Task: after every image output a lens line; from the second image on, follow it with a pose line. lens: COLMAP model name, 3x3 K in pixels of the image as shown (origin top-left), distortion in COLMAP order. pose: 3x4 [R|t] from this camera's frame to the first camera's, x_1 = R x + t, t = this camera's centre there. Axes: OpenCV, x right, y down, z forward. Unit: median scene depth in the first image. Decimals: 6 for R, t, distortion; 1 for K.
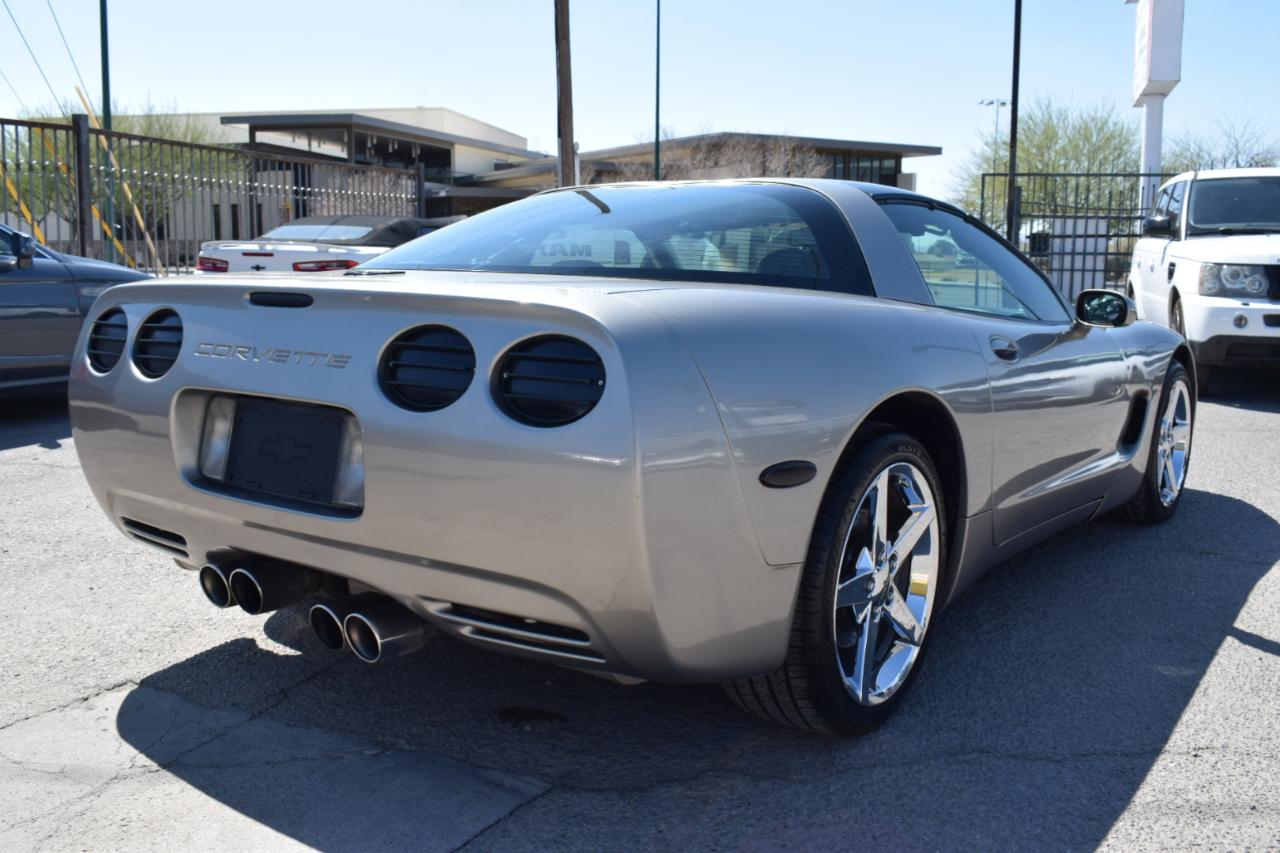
lens RADIAL K [[1237.7, 0, 689.5], [0, 1237.7, 424.0], [0, 0, 1]] dist [-0.086085, 0.002296]
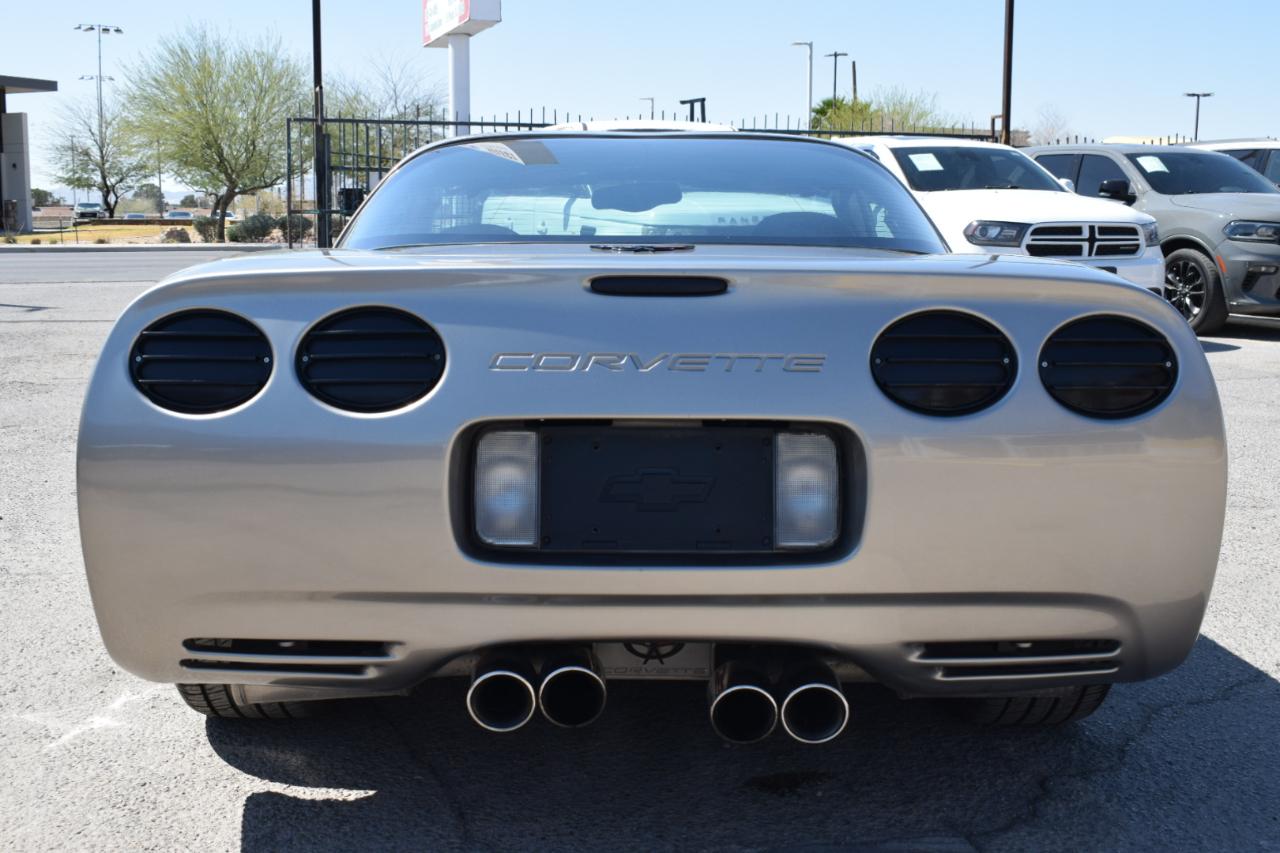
lens RADIAL K [[1415.5, 0, 711.4], [0, 1415.5, 429.5], [0, 0, 1]] dist [-0.061821, 0.003885]
pose [[0.789811, -0.096427, 0.605724, -0.138217], [0.086041, 0.995218, 0.046242, -0.008892], [-0.607286, 0.015594, 0.794330, 0.051661]]
